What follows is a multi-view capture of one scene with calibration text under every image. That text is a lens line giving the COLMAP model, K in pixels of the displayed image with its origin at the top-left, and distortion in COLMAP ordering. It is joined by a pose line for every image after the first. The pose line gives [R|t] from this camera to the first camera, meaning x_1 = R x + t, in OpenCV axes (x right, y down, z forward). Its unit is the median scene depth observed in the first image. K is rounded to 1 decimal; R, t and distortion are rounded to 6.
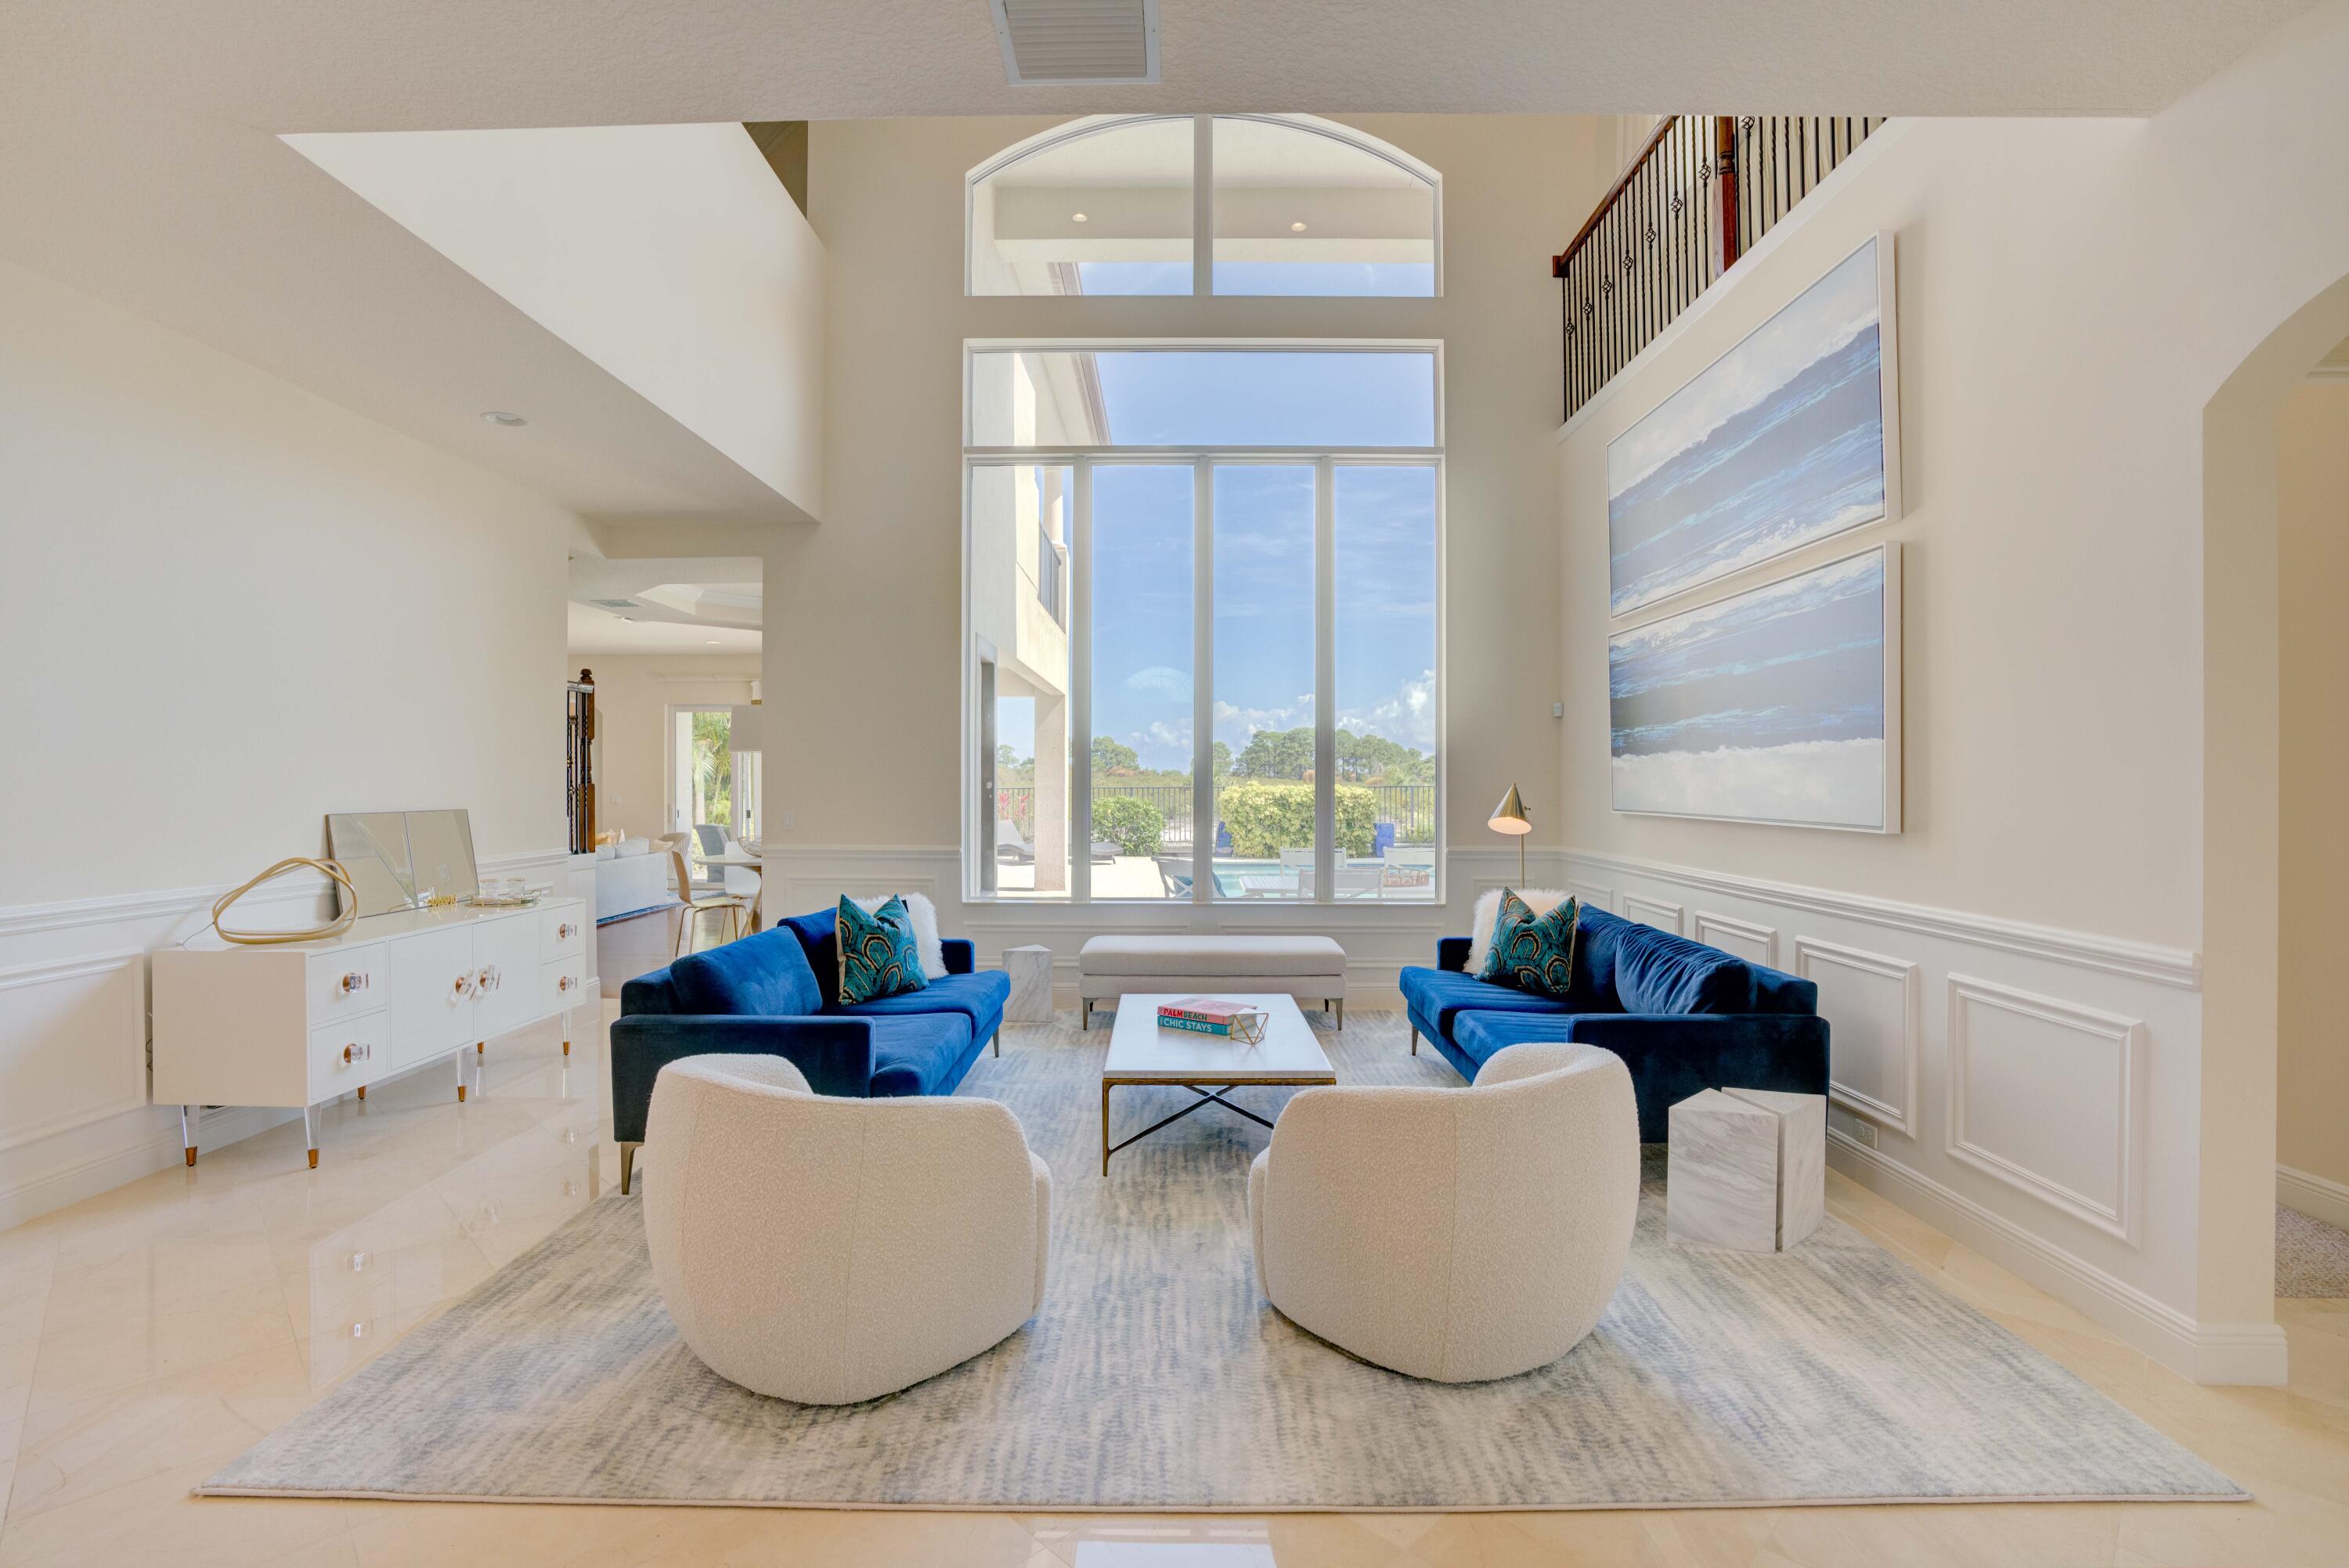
lens RADIAL K [[1088.1, 0, 1169.6], [0, 1088.1, 784.5], [0, 0, 1]] dist [-0.074812, 0.030736]
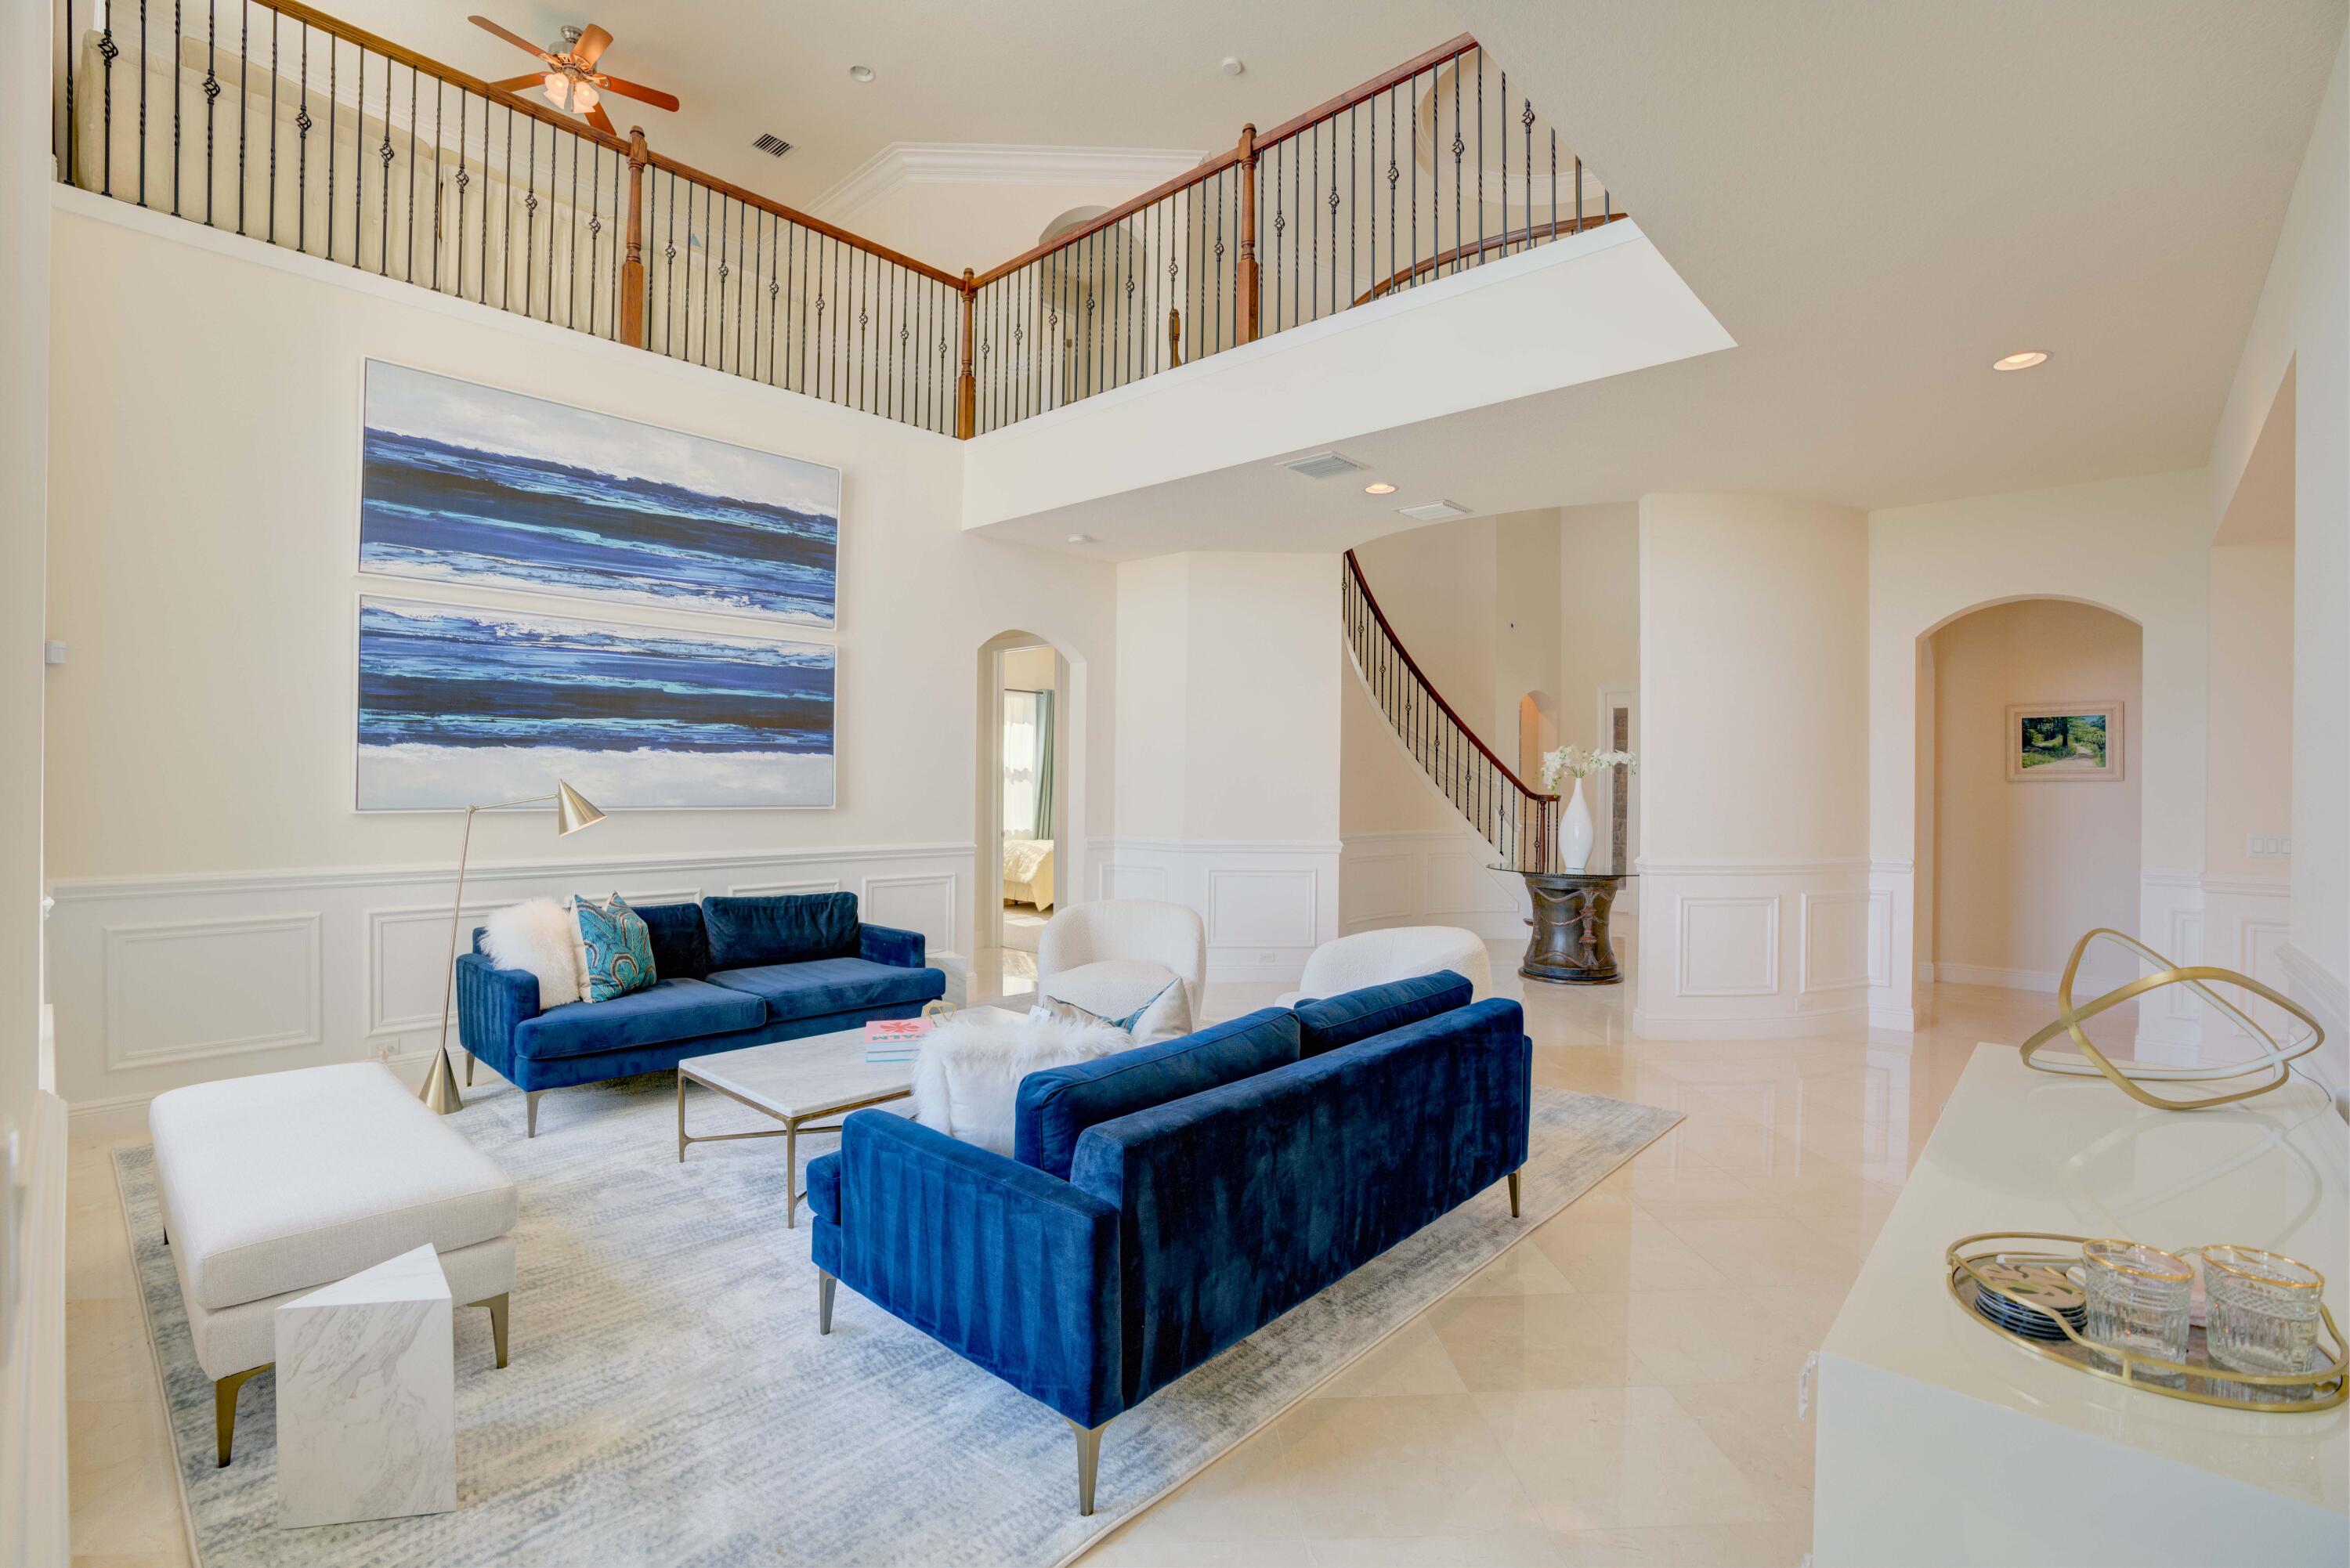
lens RADIAL K [[1088.6, 0, 1170.1], [0, 1088.6, 784.5], [0, 0, 1]] dist [-0.074812, 0.030736]
pose [[-0.741210, -0.010004, 0.671199, -0.776671], [-0.009695, 0.999944, 0.004197, -0.006029], [-0.671203, -0.003396, -0.741266, 1.596105]]
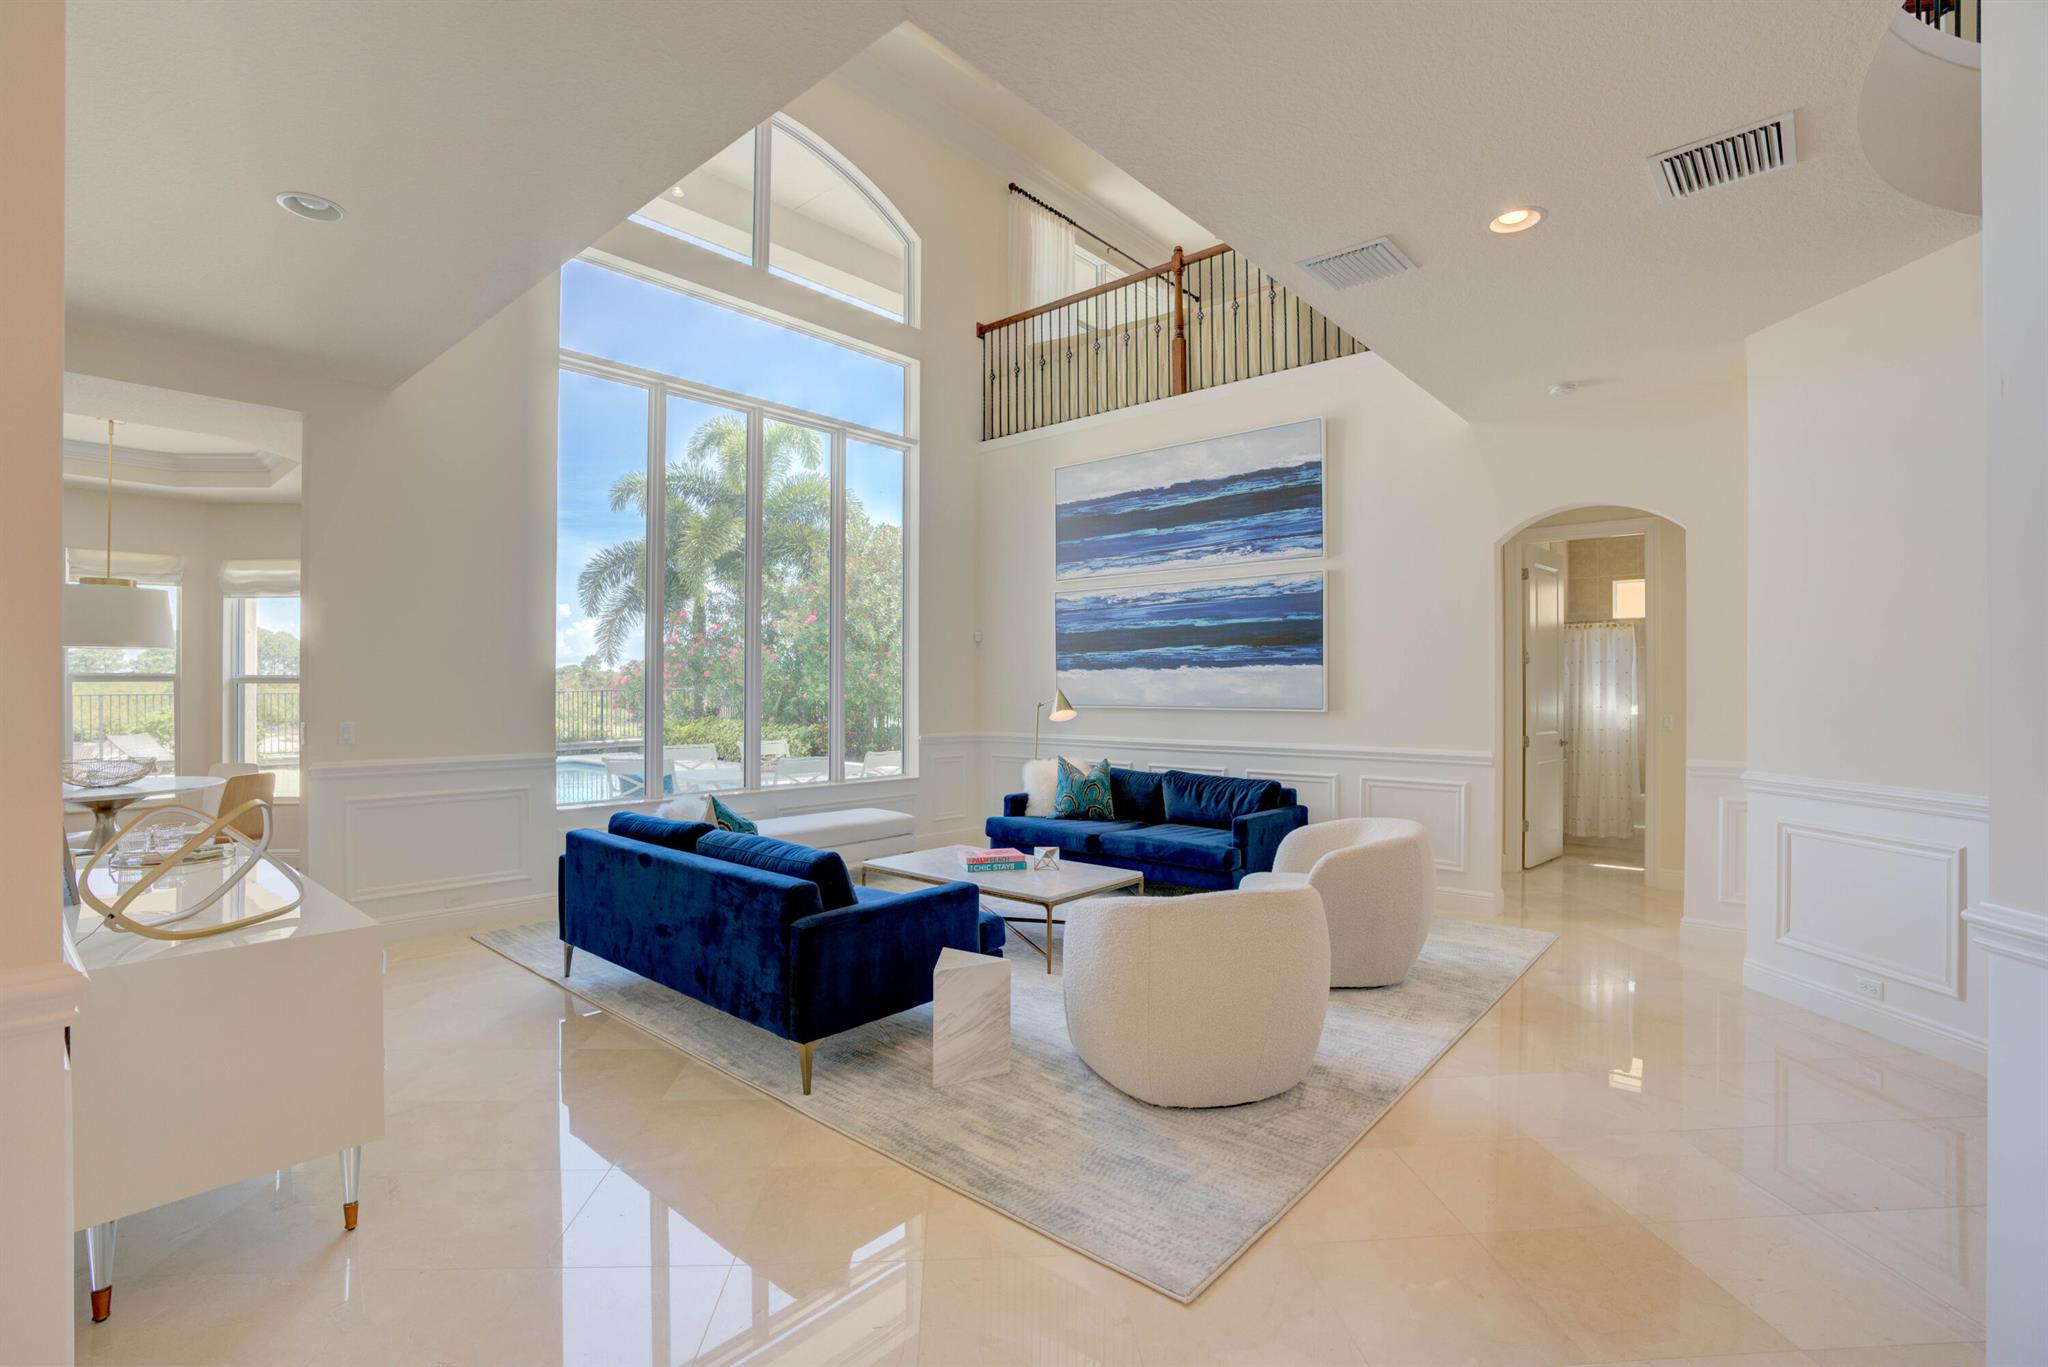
lens RADIAL K [[925.6, 0, 1015.8], [0, 925.6, 686.2], [0, 0, 1]] dist [-0.071105, 0.044832]
pose [[0.658354, -0.000059, 0.752708, -0.855245], [0.002376, 0.999995, -0.001999, -0.000640], [-0.752705, 0.003104, 0.658351, 0.226654]]
